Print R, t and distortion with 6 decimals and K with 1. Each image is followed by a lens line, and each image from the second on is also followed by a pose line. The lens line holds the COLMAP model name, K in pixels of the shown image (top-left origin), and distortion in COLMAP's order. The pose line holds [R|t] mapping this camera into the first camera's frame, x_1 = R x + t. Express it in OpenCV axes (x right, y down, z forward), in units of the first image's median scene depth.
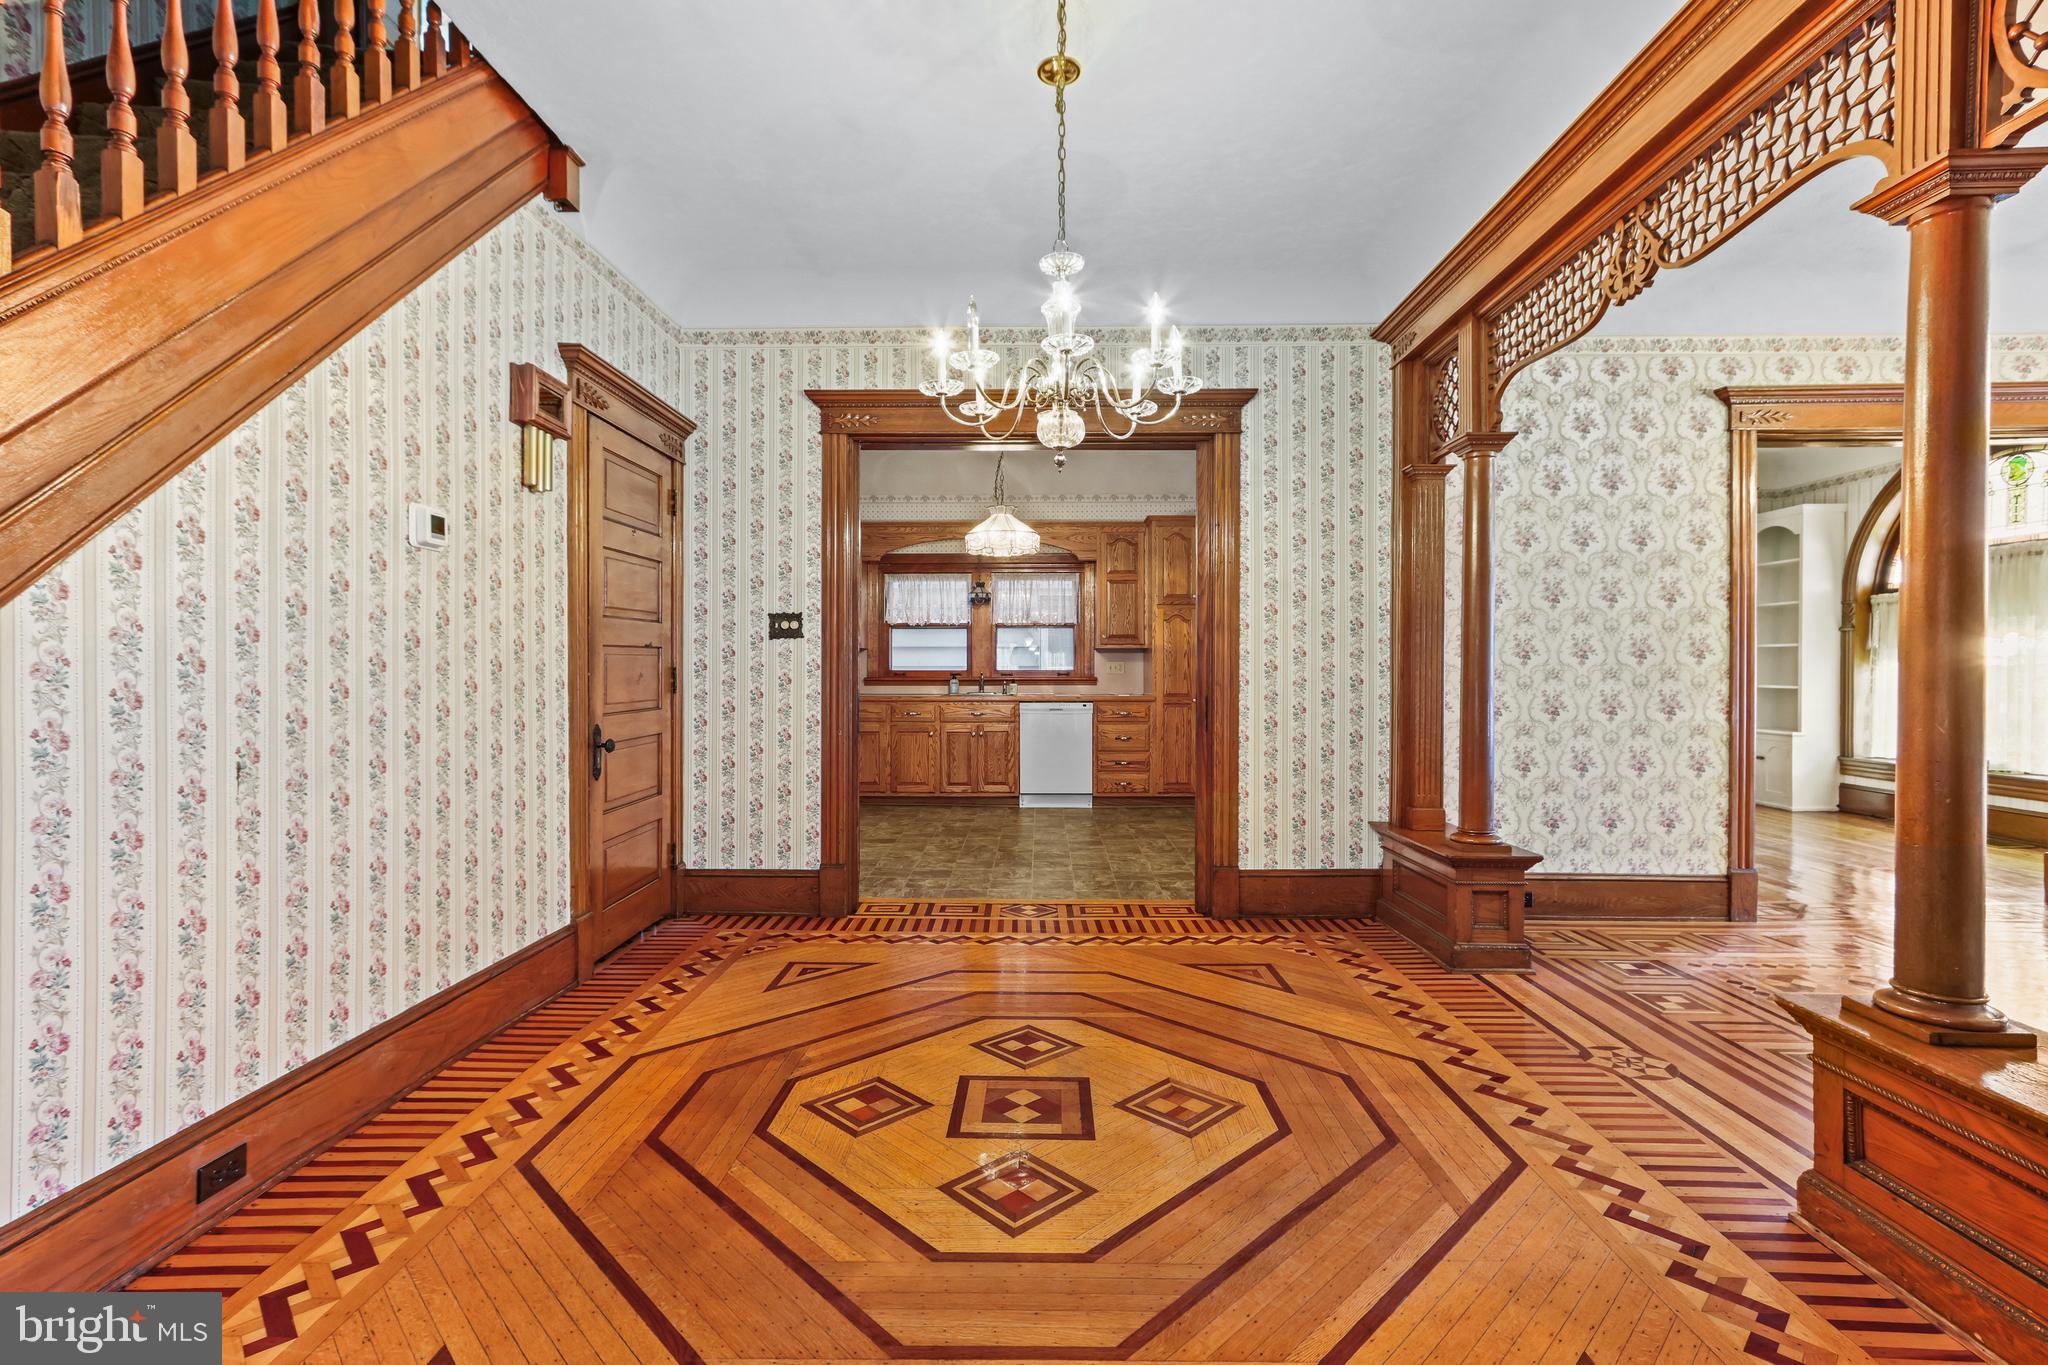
lens RADIAL K [[944.8, 0, 1012.3], [0, 944.8, 674.6], [0, 0, 1]] dist [-0.003863, 0.004721]
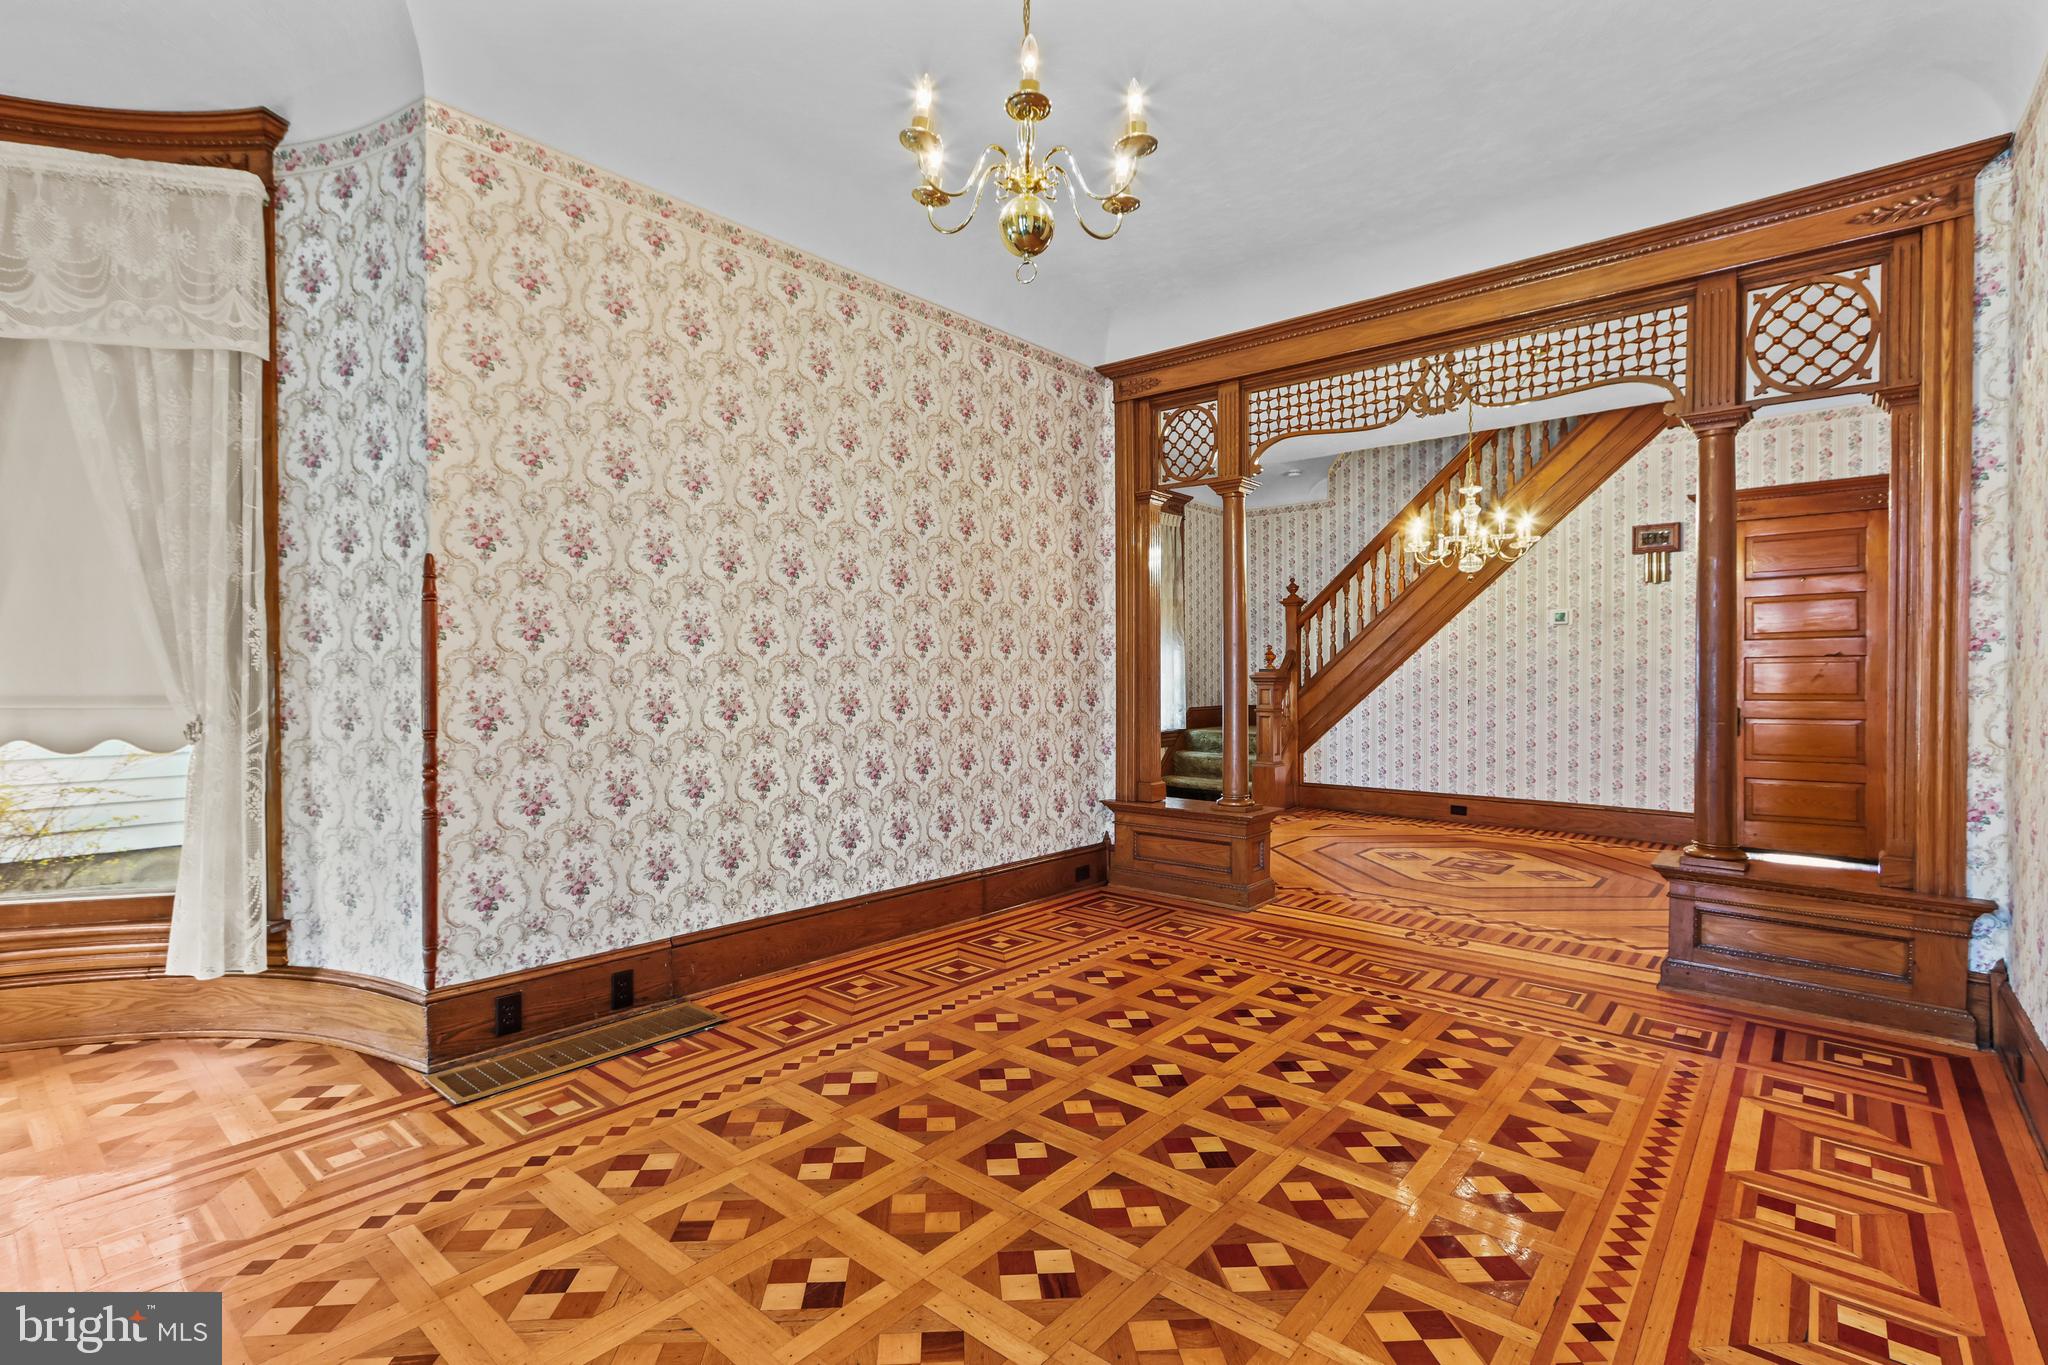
lens RADIAL K [[944.8, 0, 1016.8], [0, 944.8, 691.0], [0, 0, 1]] dist [-0.003863, 0.004721]
pose [[-0.635801, 0.010184, -0.771786, 1.366918], [-0.004348, 0.999850, 0.016776, 0.004059], [0.771841, 0.014021, -0.635661, 0.889752]]
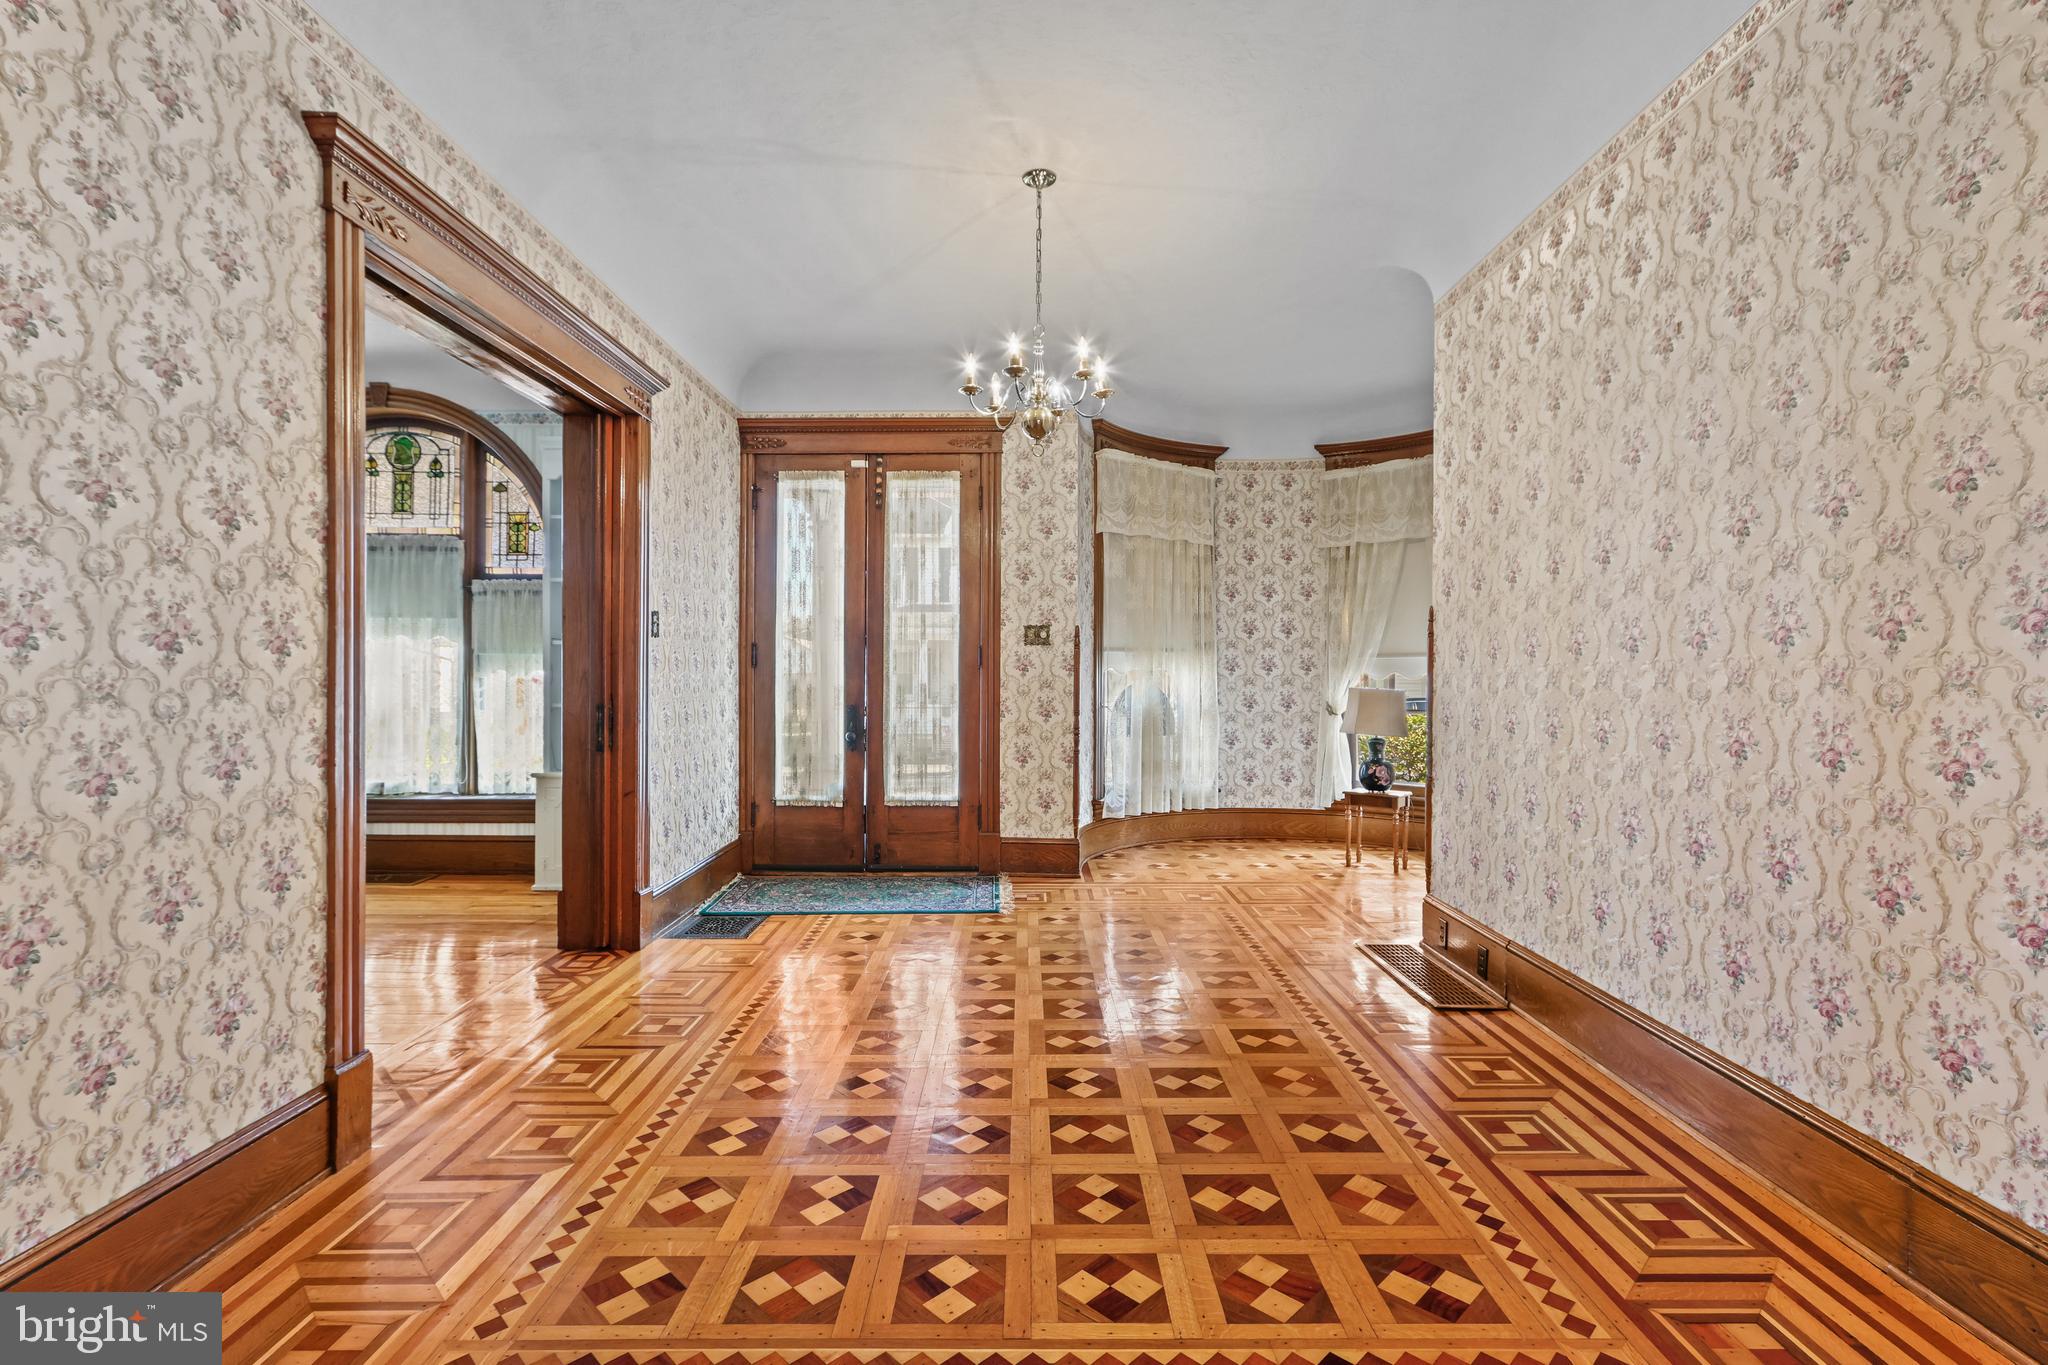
lens RADIAL K [[944.8, 0, 1020.7], [0, 944.8, 679.1], [0, 0, 1]] dist [-0.003863, 0.004721]
pose [[-0.013050, -0.000940, 0.999914, 0.243075], [0.004256, 0.999990, 0.000996, -0.003827], [-0.999906, 0.004268, -0.013046, 0.628419]]
